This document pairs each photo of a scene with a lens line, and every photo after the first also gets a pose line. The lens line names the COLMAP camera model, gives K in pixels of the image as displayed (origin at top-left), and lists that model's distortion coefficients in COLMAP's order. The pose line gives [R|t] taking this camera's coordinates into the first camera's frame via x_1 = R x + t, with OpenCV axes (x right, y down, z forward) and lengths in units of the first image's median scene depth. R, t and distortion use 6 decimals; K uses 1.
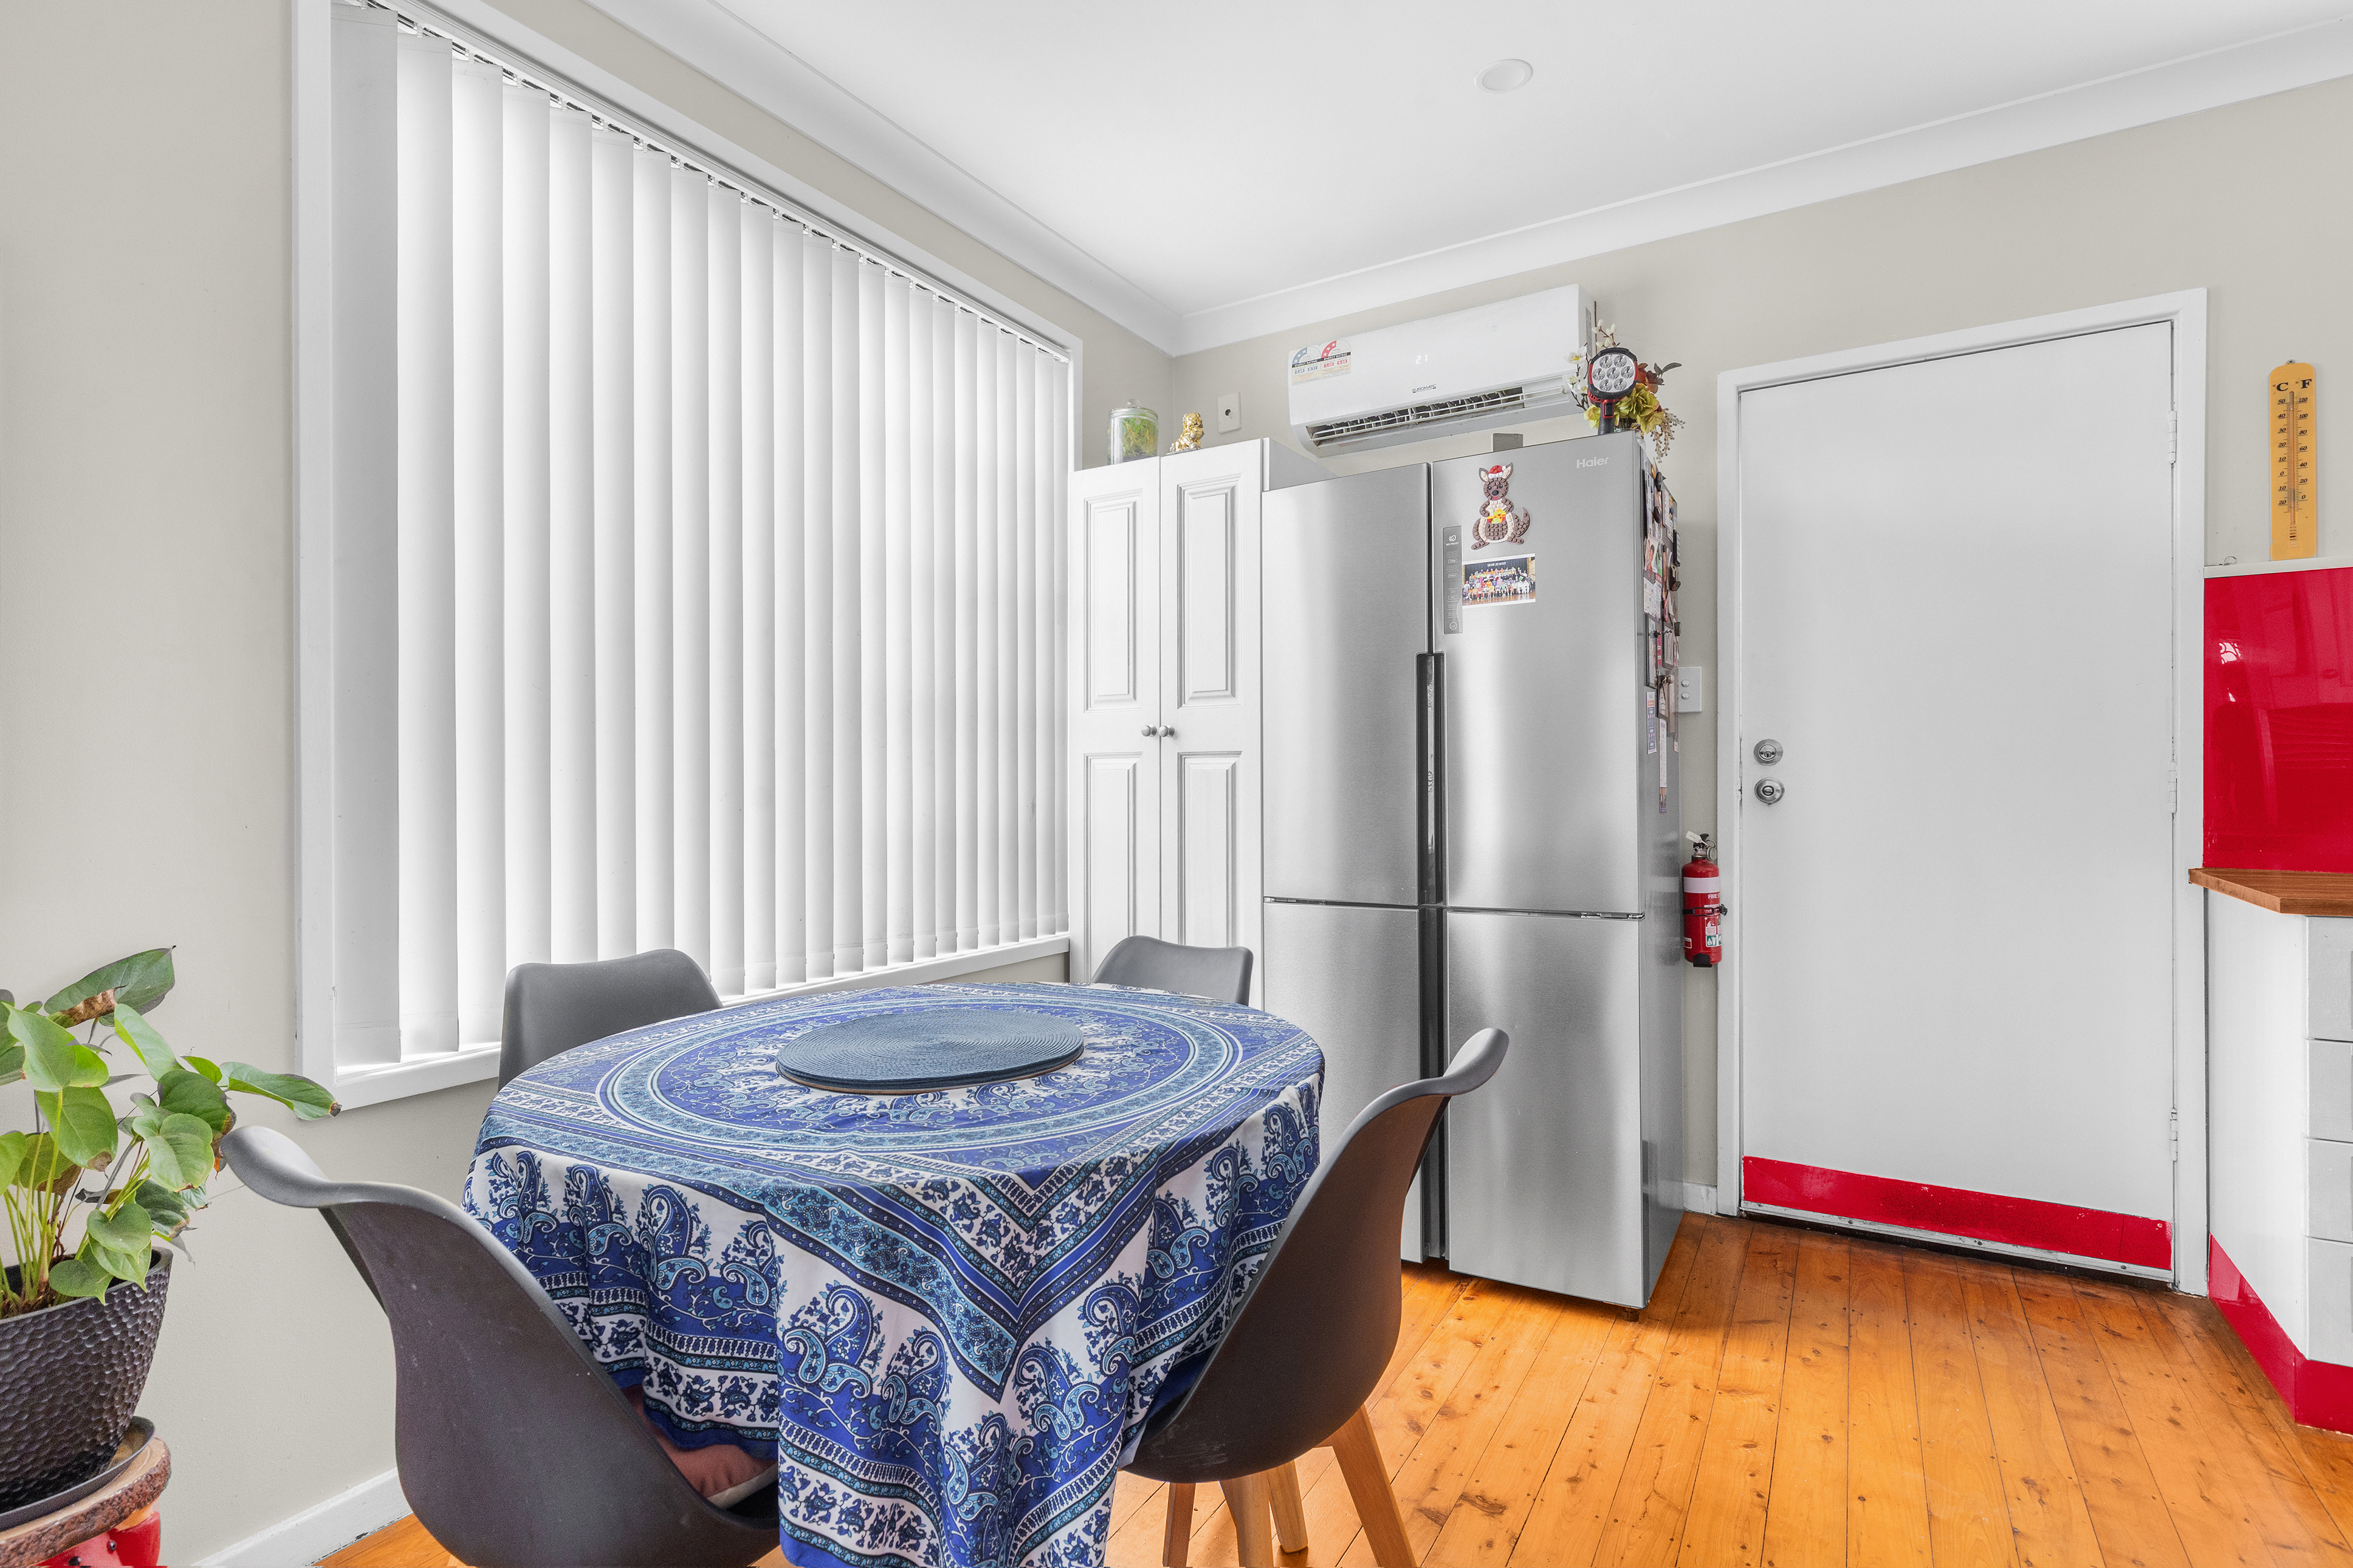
lens RADIAL K [[1124.4, 0, 1176.5], [0, 1124.4, 784.0], [0, 0, 1]] dist [-0.024749, -0.000235]
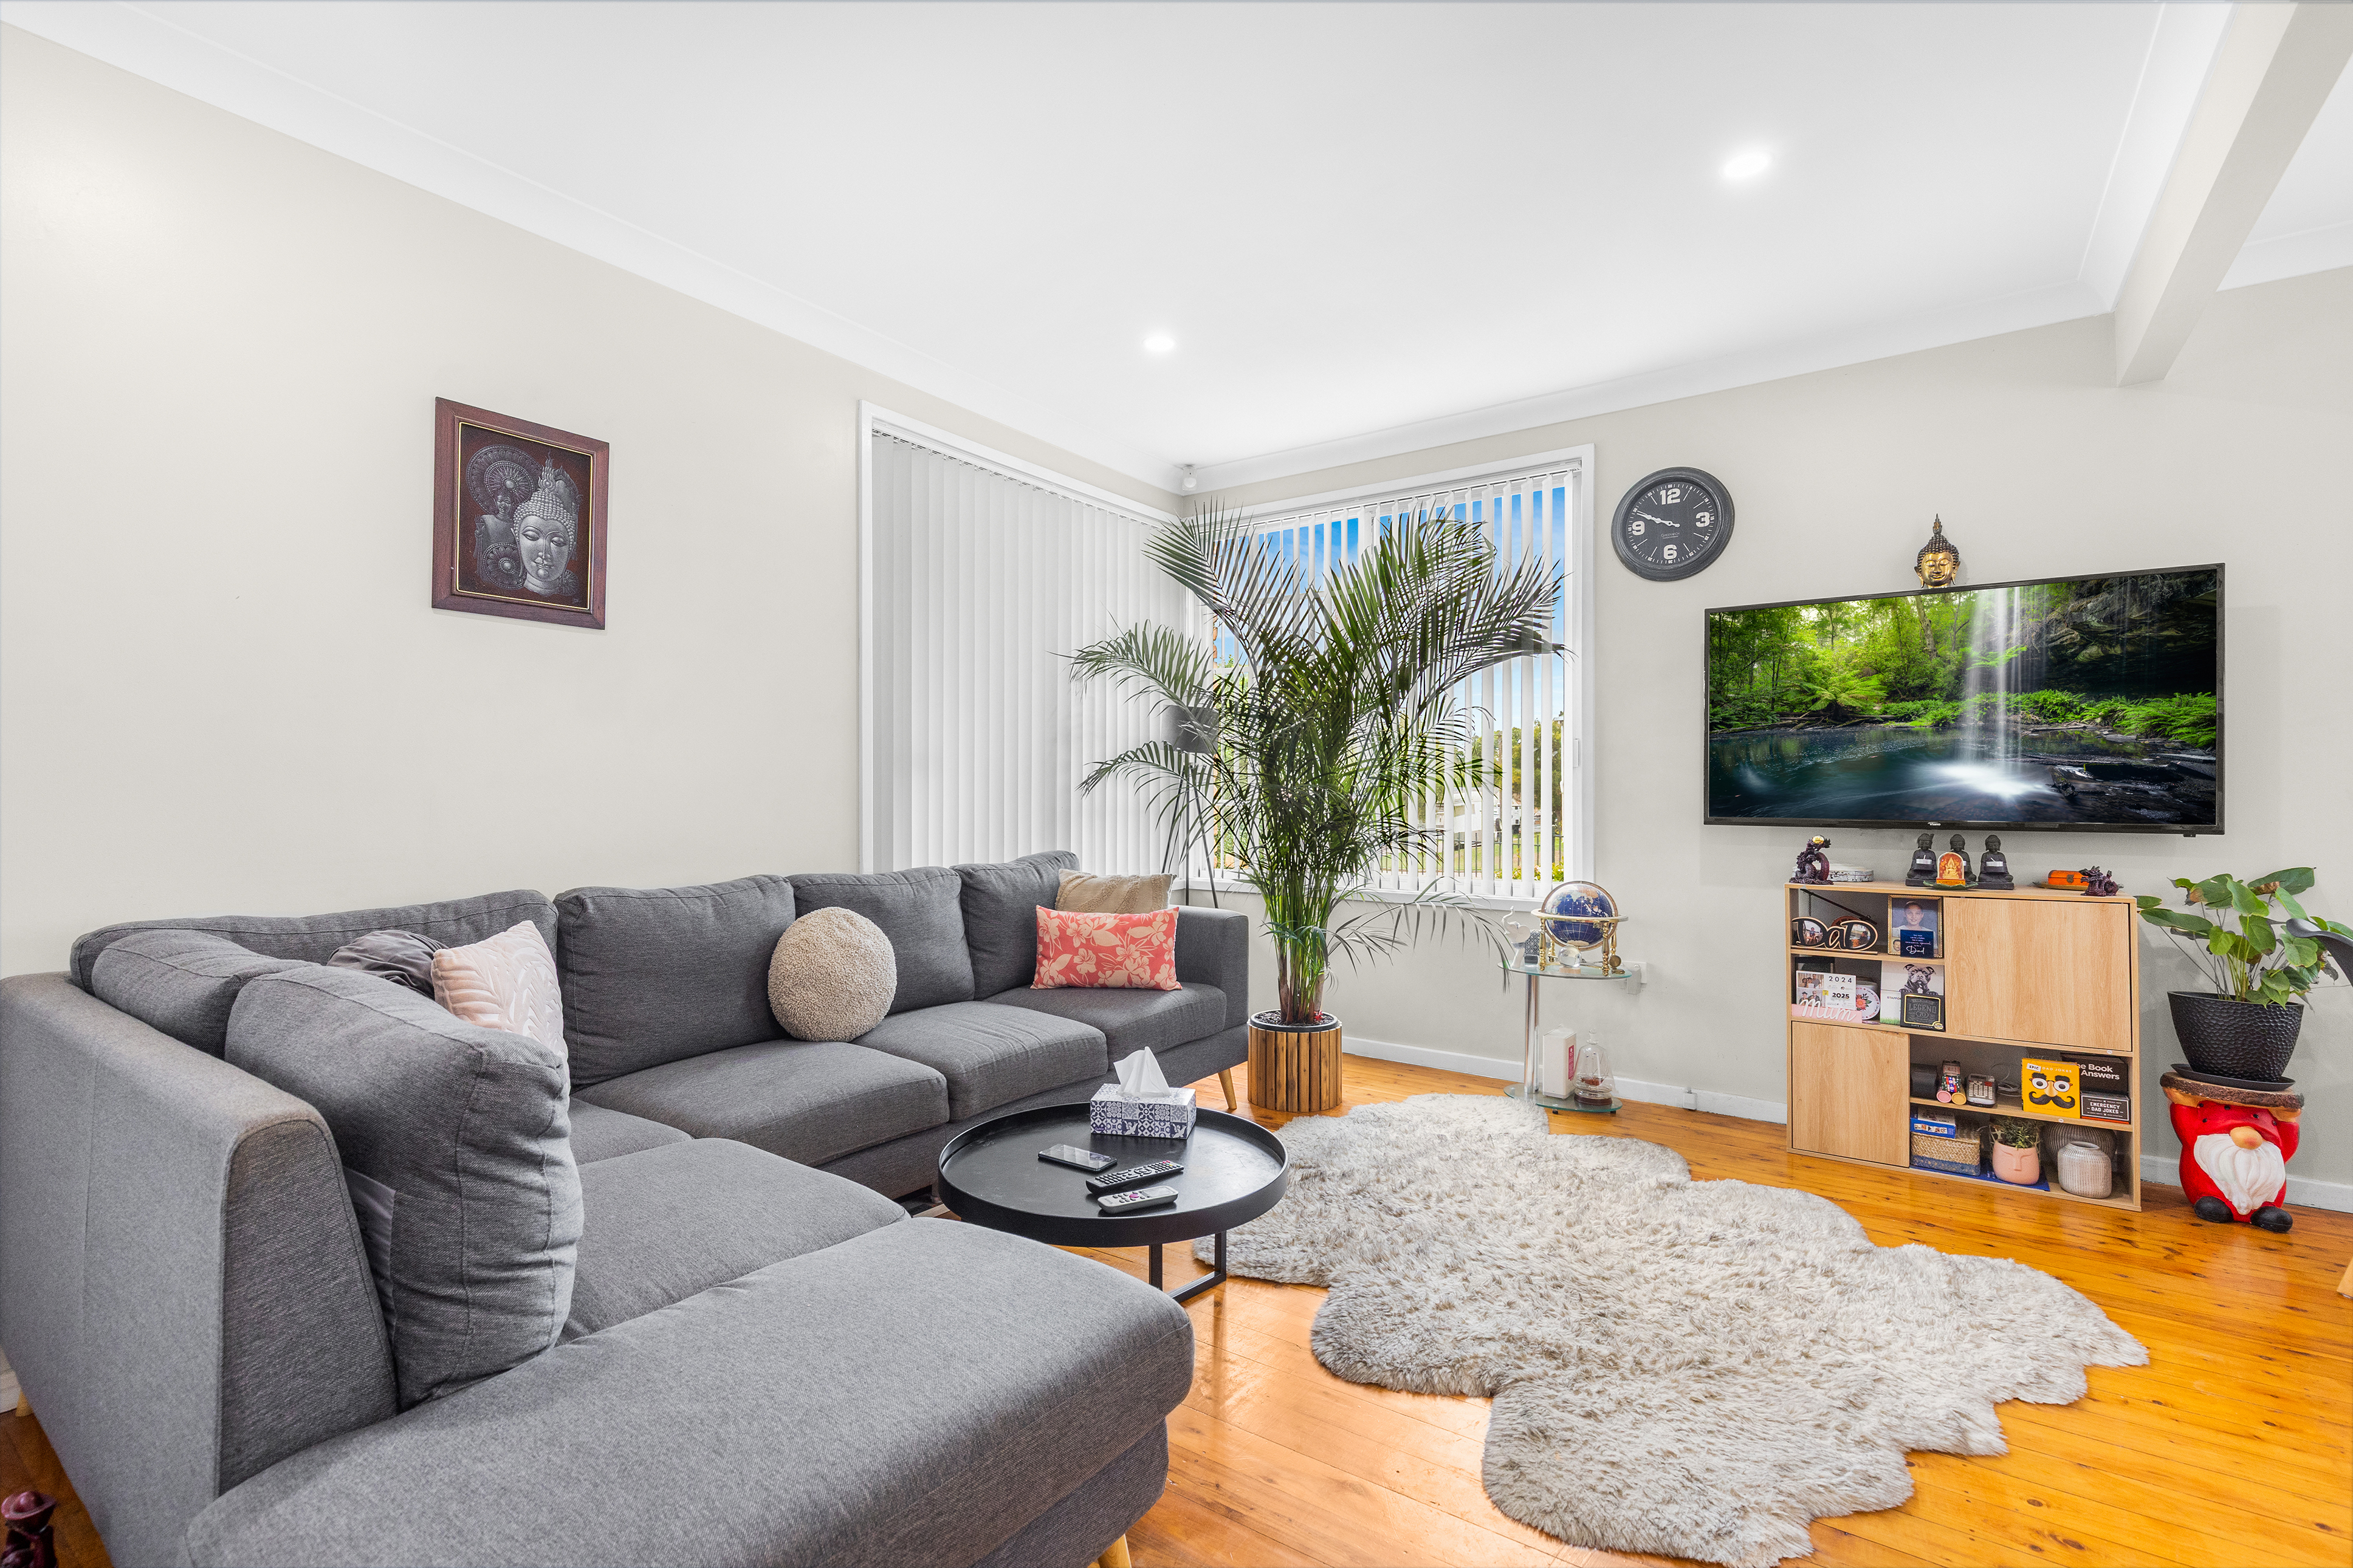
lens RADIAL K [[1059.5, 0, 1167.6], [0, 1059.5, 780.3], [0, 0, 1]] dist [0.002513, -0.000795]
pose [[-0.083250, -0.000002, -0.996529, 1.386811], [-0.006313, 0.999980, 0.000525, -0.004720], [0.996509, 0.006335, -0.083248, -1.085746]]
